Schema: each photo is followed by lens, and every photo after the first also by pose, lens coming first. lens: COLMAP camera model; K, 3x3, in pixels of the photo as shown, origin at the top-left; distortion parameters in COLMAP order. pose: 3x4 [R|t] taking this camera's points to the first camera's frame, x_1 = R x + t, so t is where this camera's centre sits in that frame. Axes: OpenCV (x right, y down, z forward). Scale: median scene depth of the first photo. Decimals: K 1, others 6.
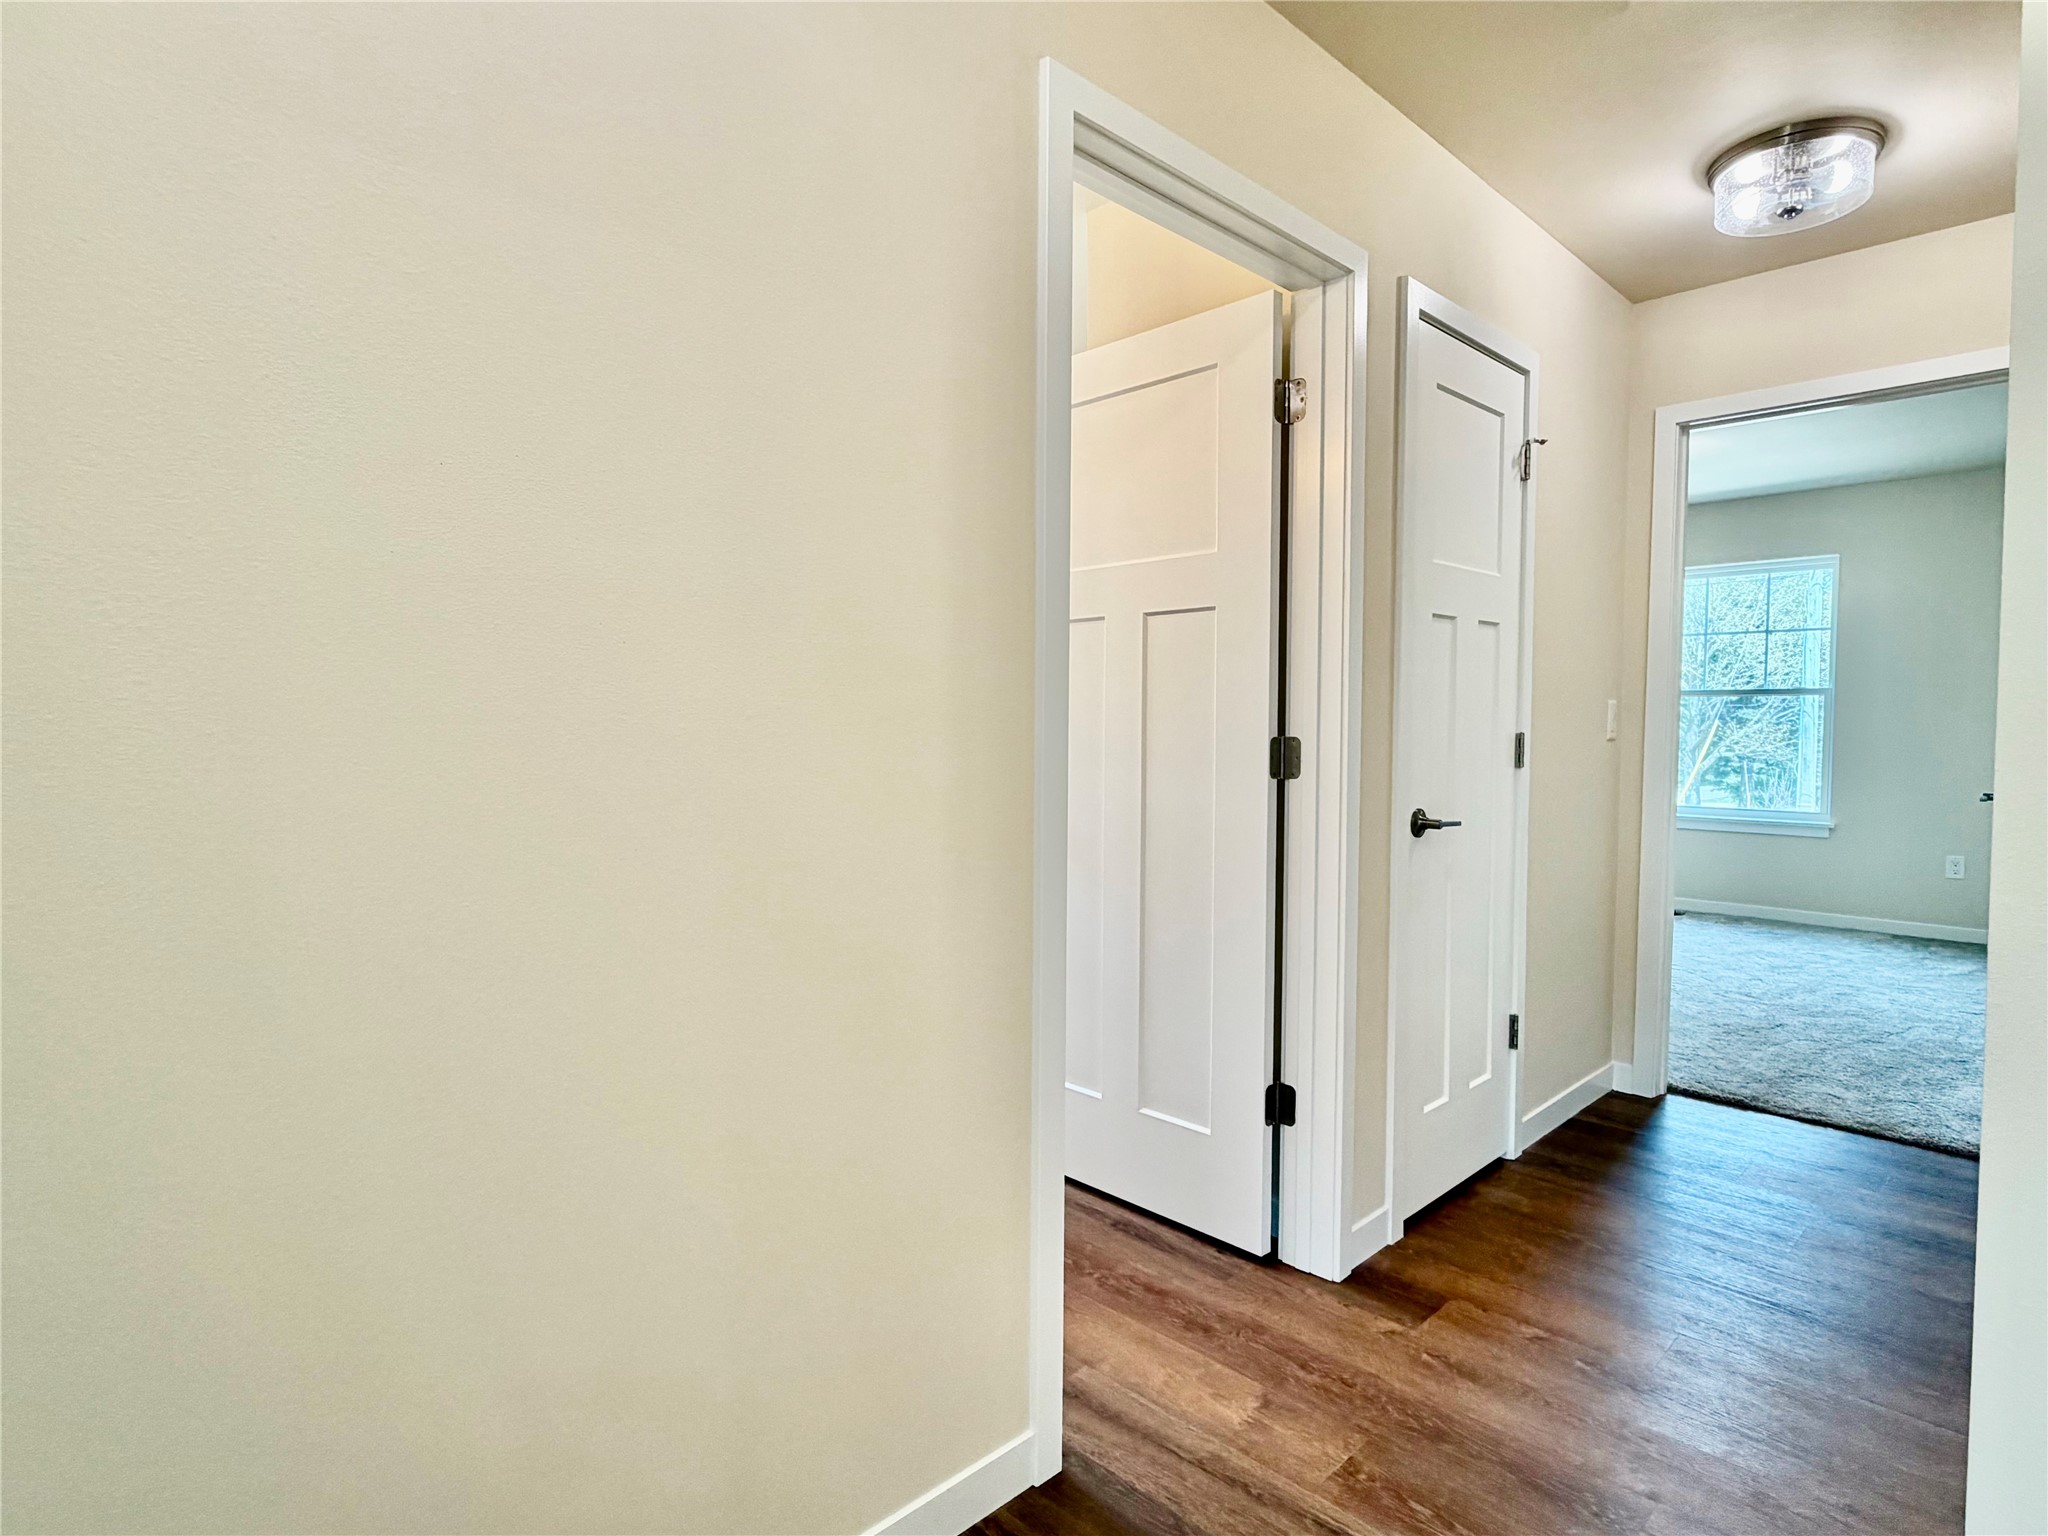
lens RADIAL K [[1107.7, 0, 1013.1], [0, 1107.7, 772.5], [0, 0, 1]] dist [0.000872, -0.001244]
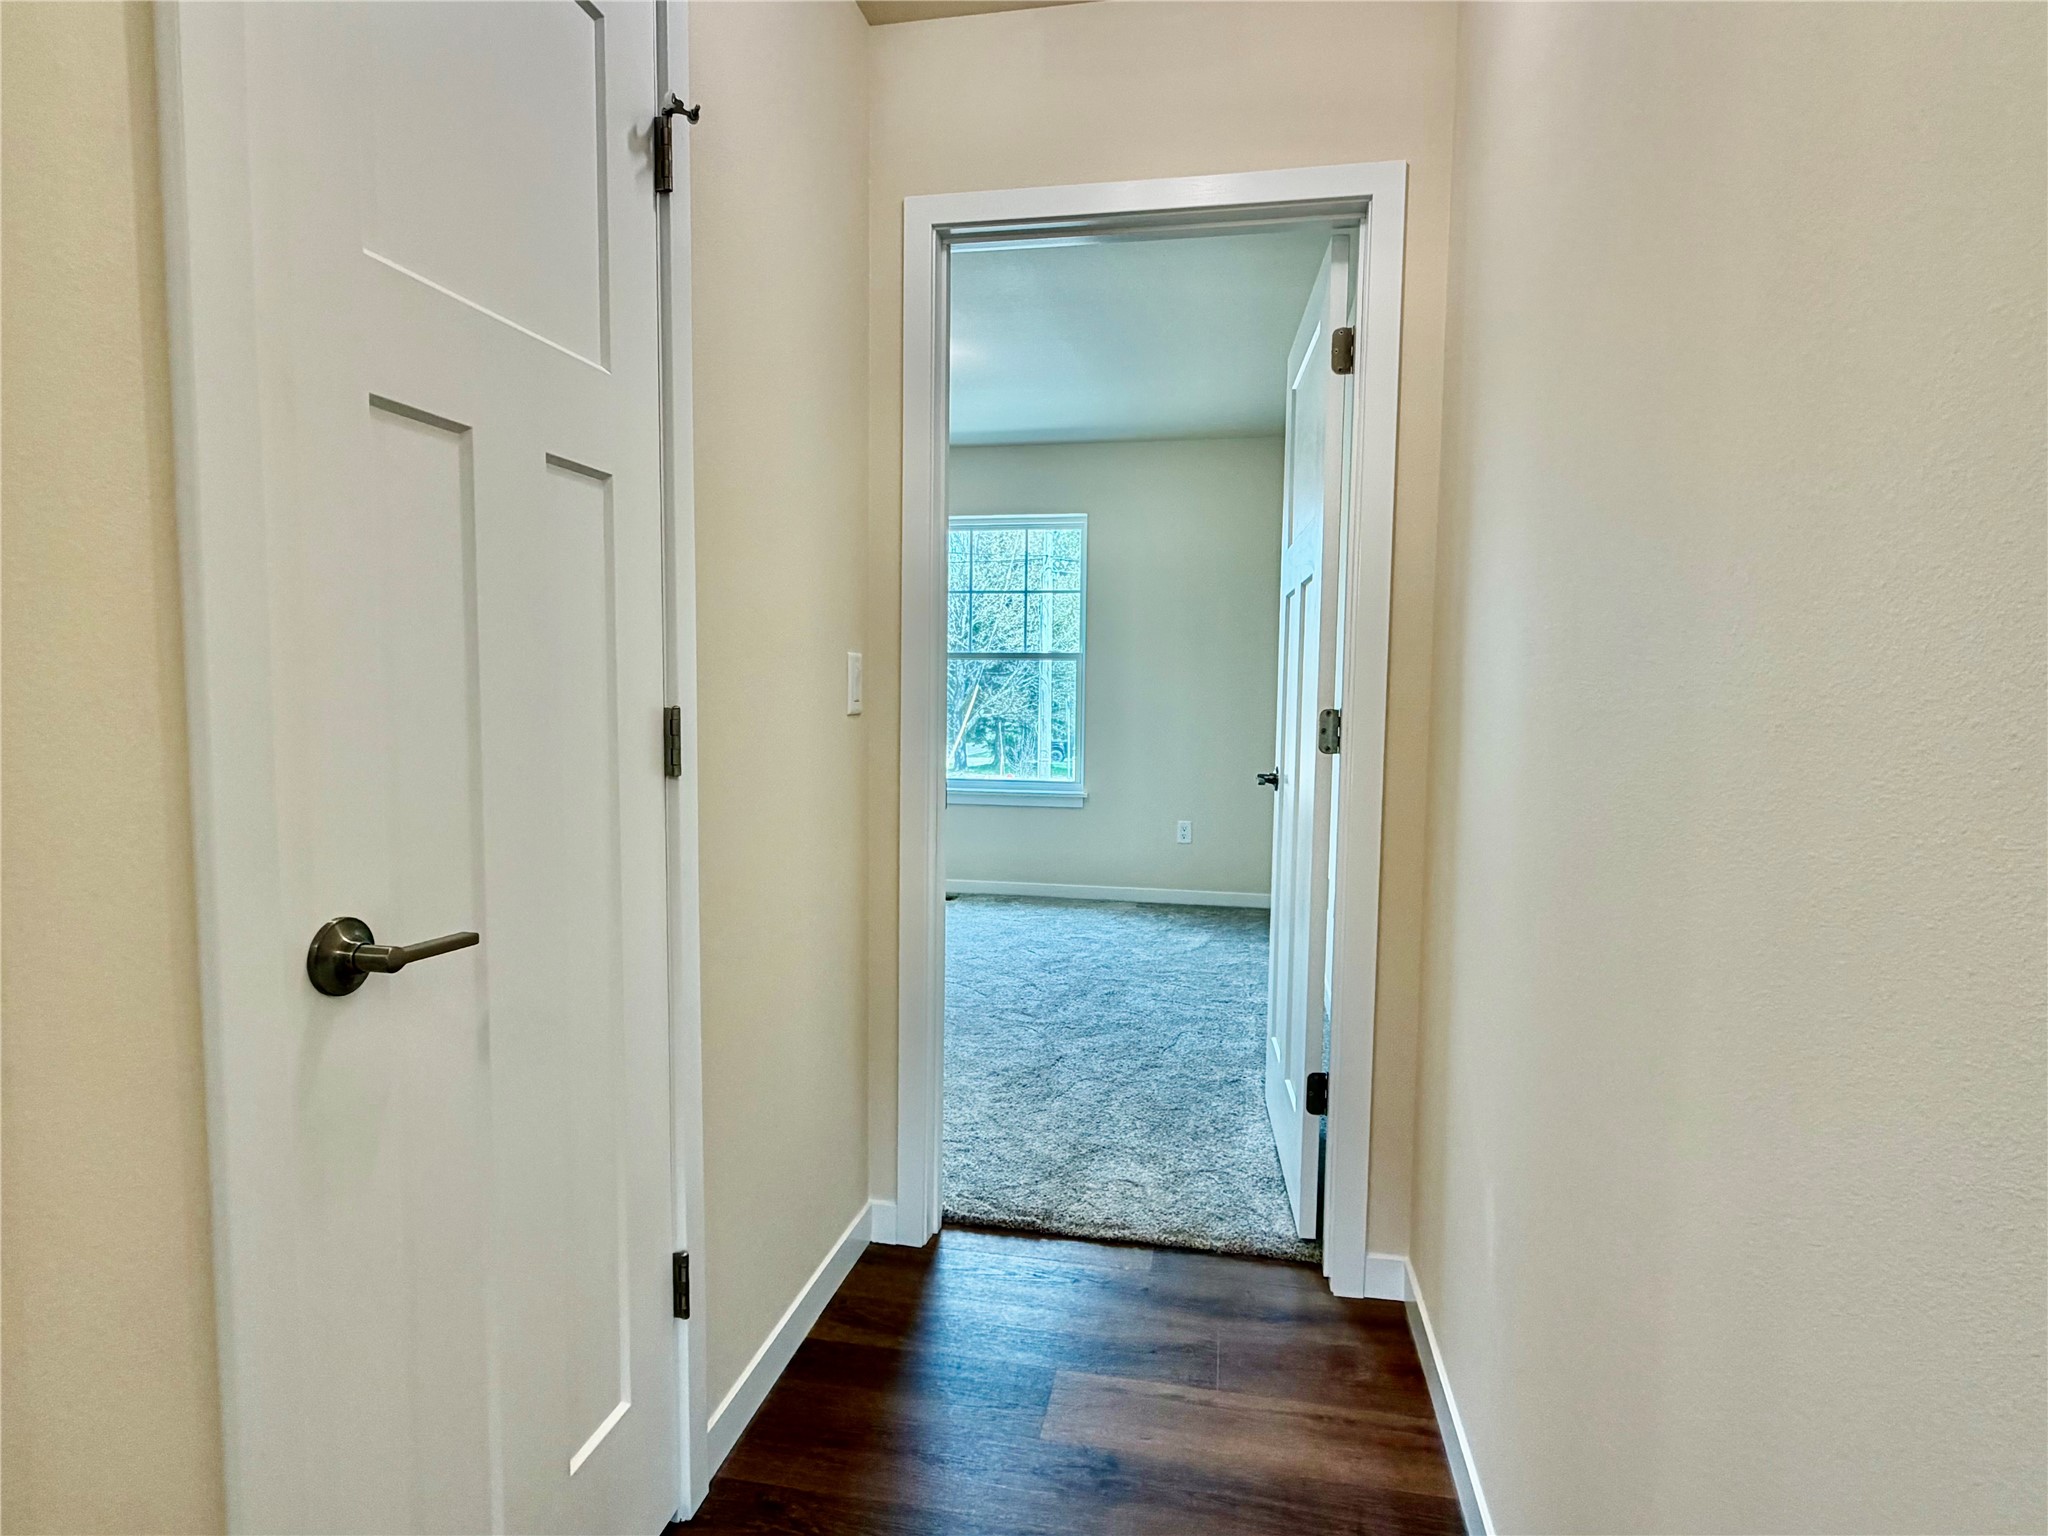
lens RADIAL K [[1107.7, 0, 1032.0], [0, 1107.7, 767.7], [0, 0, 1]] dist [0.000872, -0.001244]
pose [[0.816528, -0.035497, 0.576214, 0.216262], [0.018499, 0.999204, 0.035340, -0.016977], [-0.577010, -0.018196, 0.816534, 0.356225]]
